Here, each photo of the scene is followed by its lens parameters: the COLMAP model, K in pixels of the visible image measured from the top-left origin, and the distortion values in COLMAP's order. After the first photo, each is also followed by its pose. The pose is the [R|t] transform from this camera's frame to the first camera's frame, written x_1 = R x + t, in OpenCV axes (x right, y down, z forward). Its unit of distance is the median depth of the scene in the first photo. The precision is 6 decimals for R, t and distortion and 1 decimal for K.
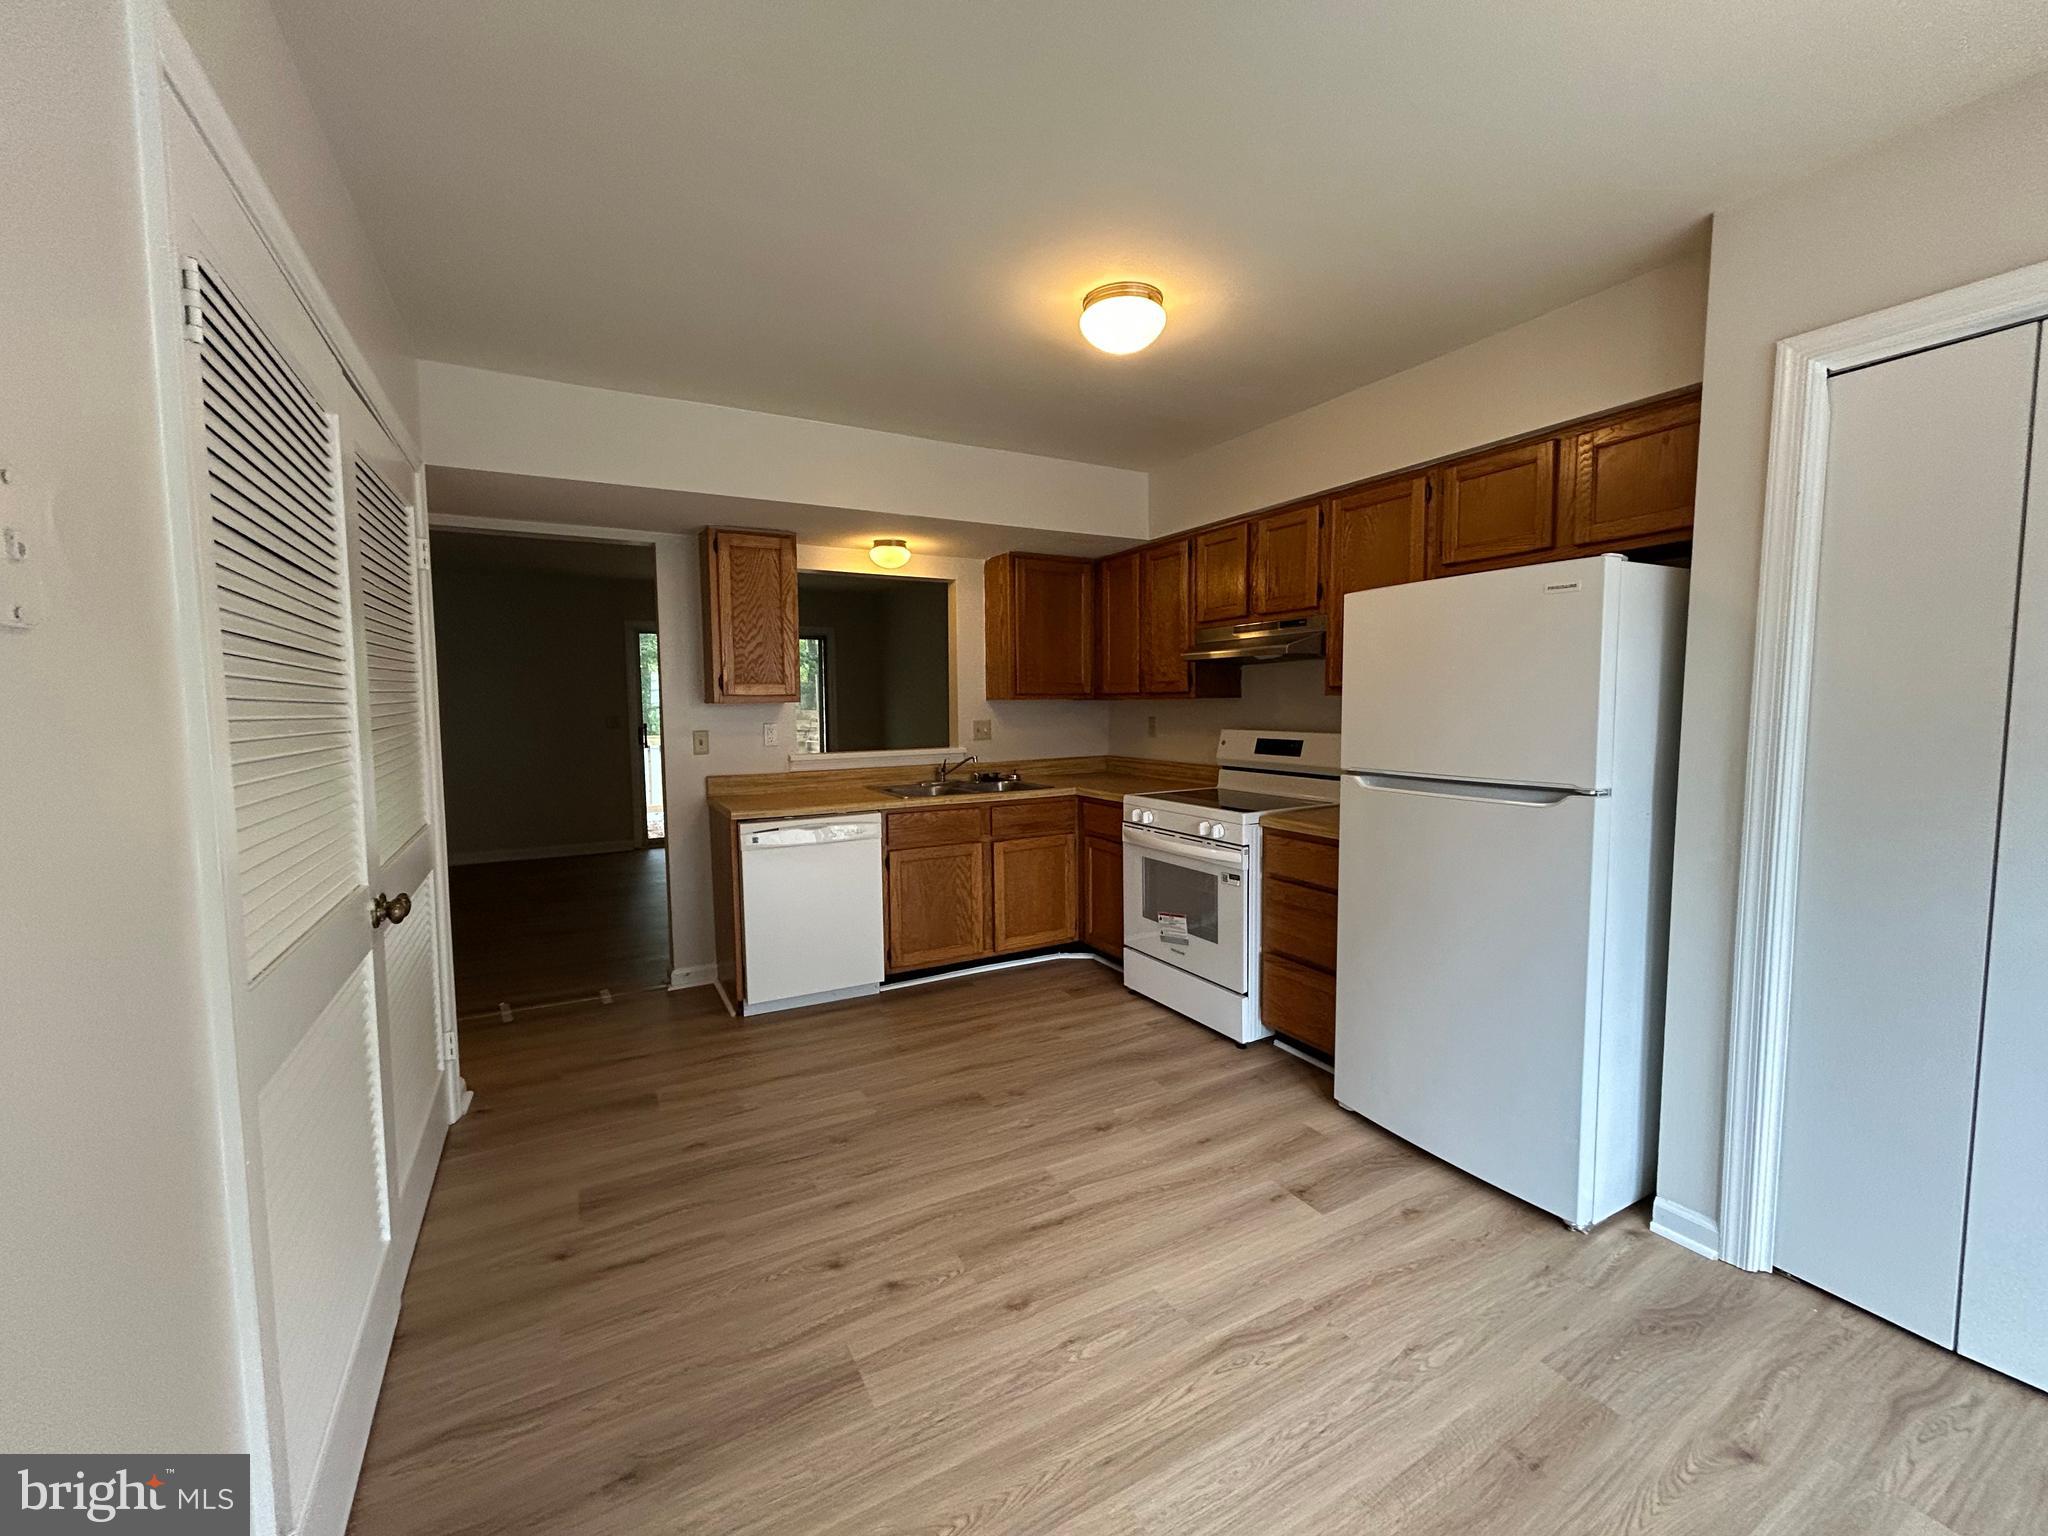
lens RADIAL K [[825.3, 0, 1026.2], [0, 825.3, 761.2], [0, 0, 1]] dist [-0.000474, 0.001340]
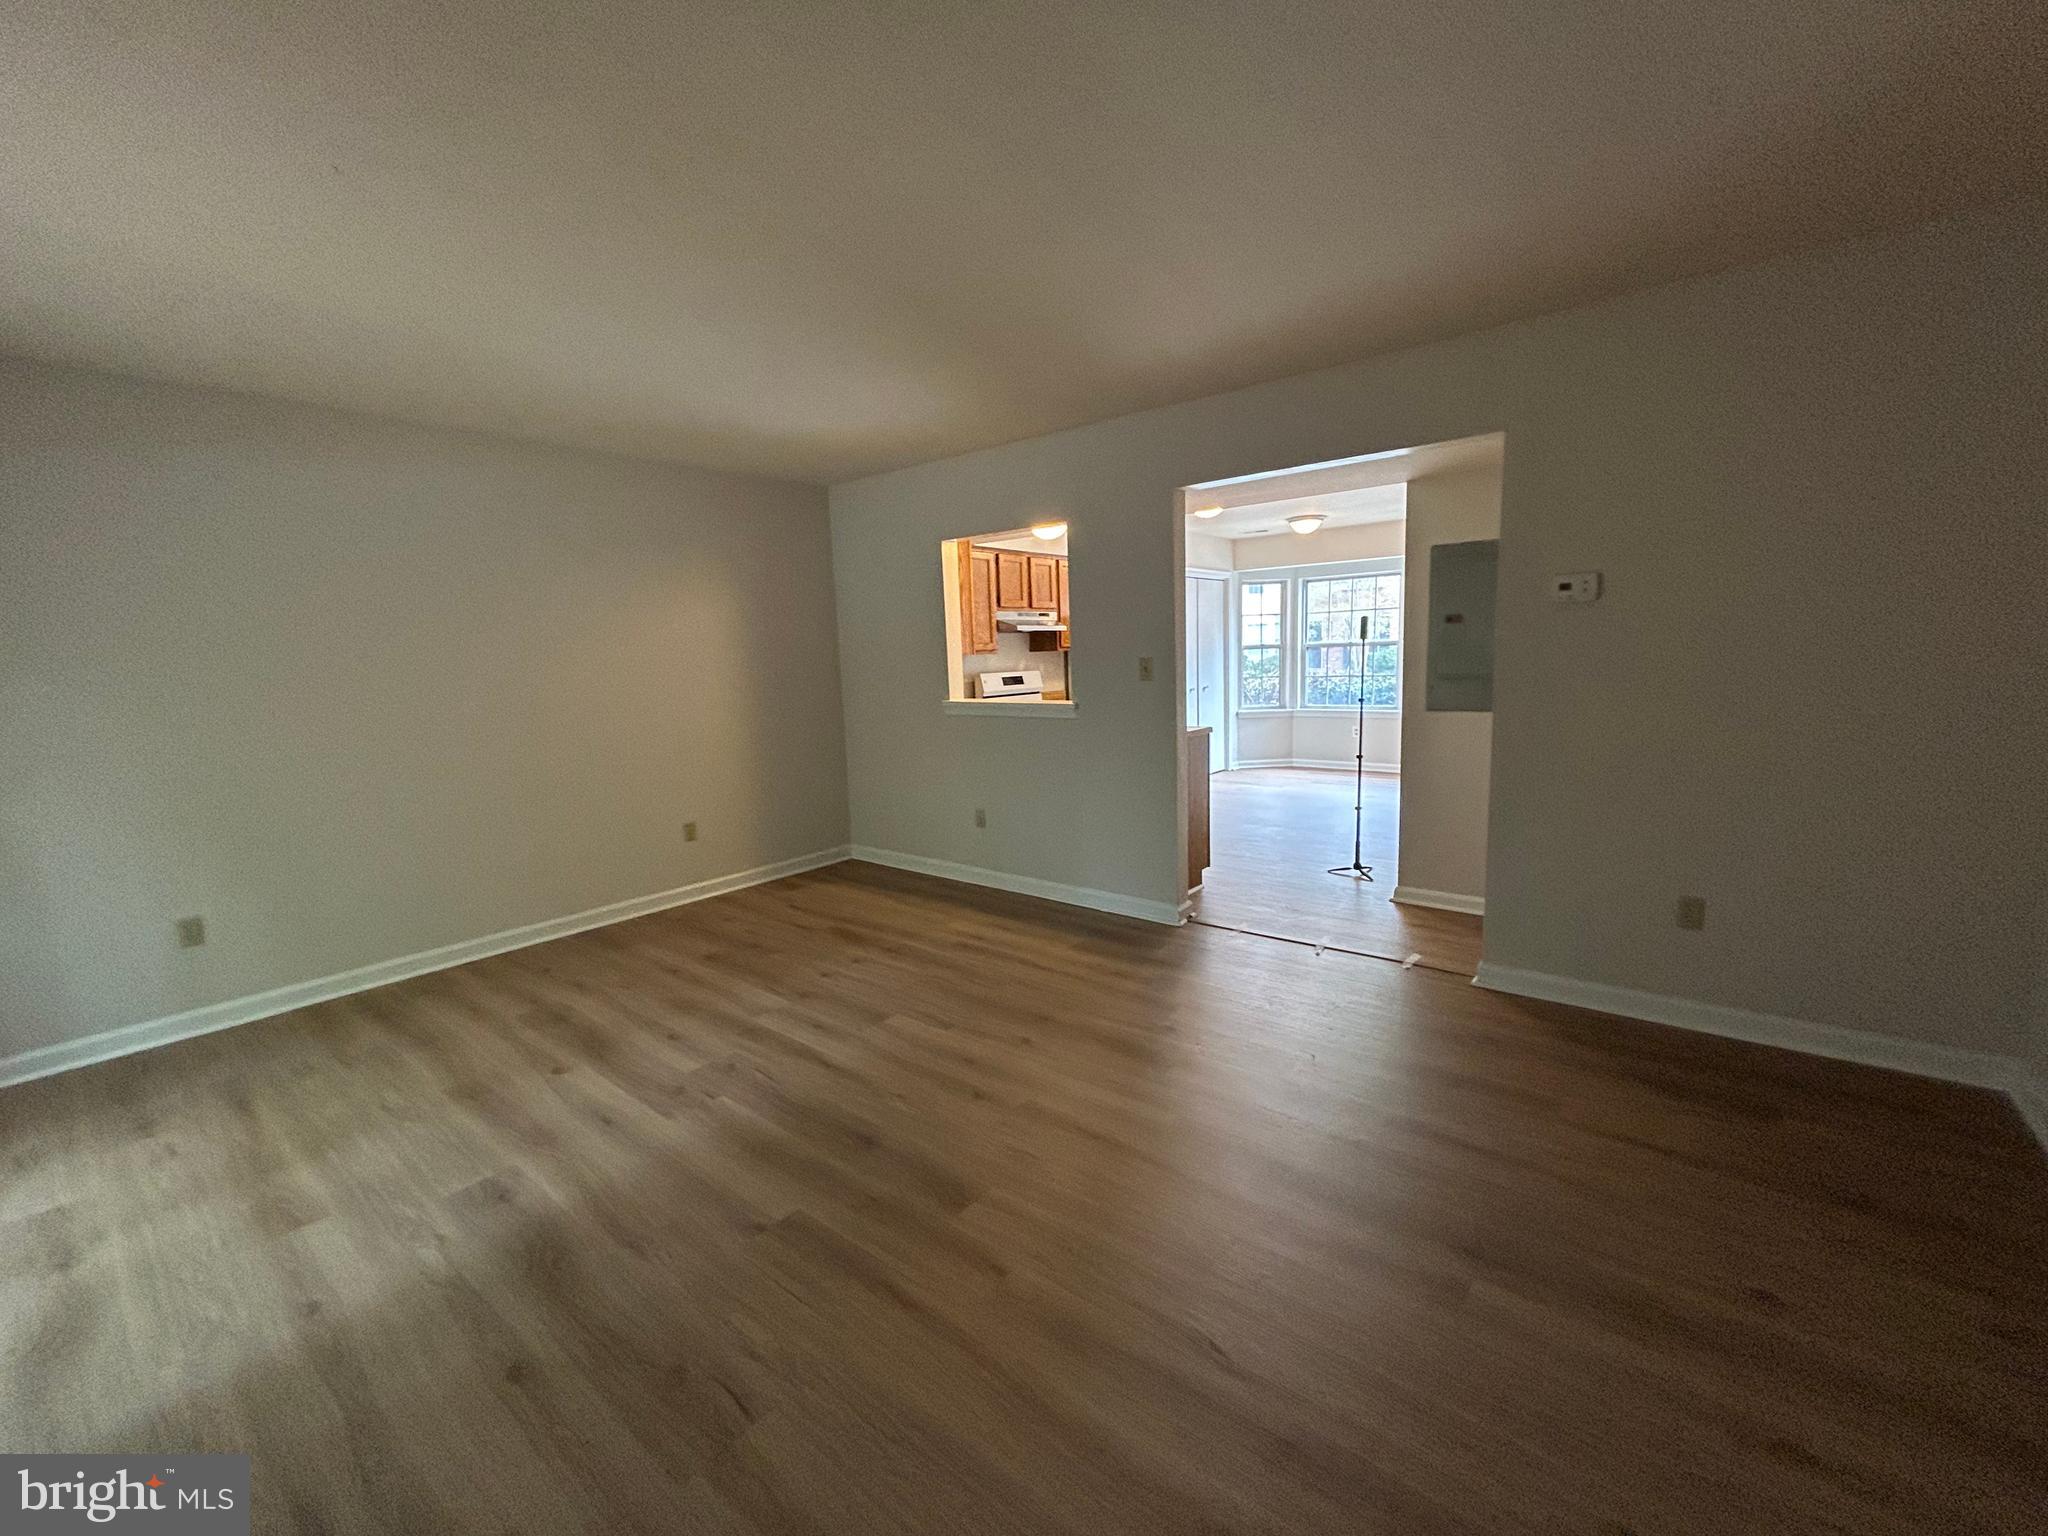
lens RADIAL K [[825.3, 0, 1028.7], [0, 825.3, 776.9], [0, 0, 1]] dist [-0.000474, 0.001340]
pose [[-0.367408, -0.117680, 0.922585, -1.857272], [0.105428, 0.980299, 0.167027, -0.144317], [-0.924065, 0.158633, -0.347763, 2.146284]]
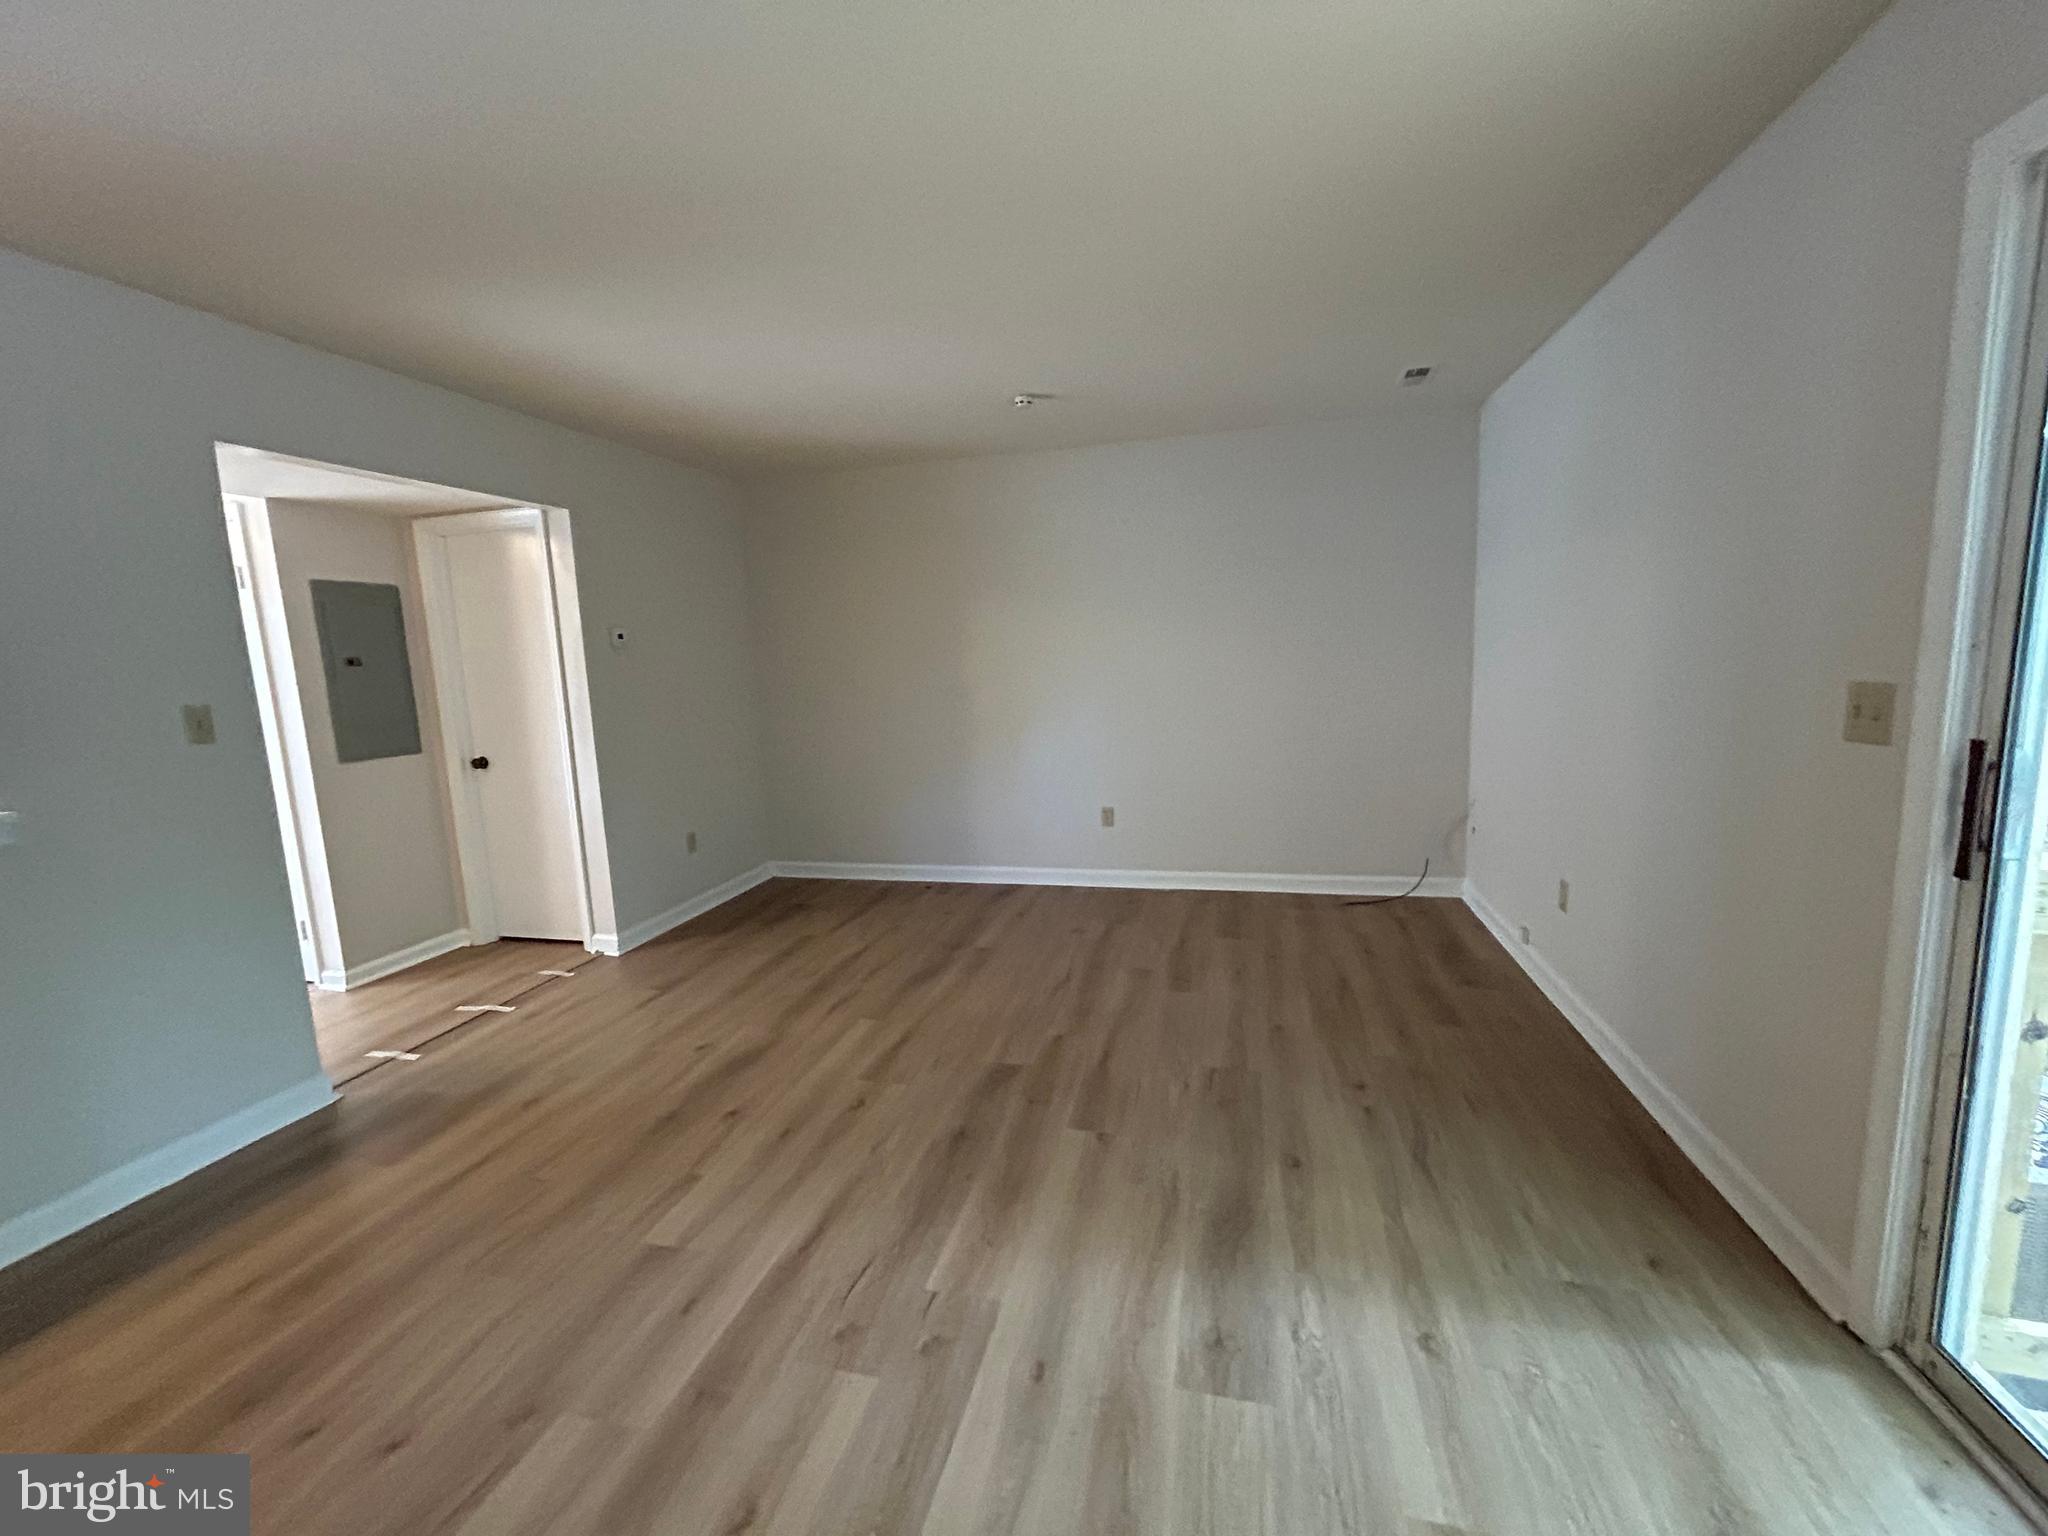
lens RADIAL K [[825.3, 0, 1023.9], [0, 825.3, 767.3], [0, 0, 1]] dist [-0.000474, 0.001340]
pose [[-0.691128, 0.138771, -0.709285, -0.172928], [-0.004205, 0.980605, 0.195951, -0.211136], [0.722720, 0.138410, -0.677140, 2.780230]]
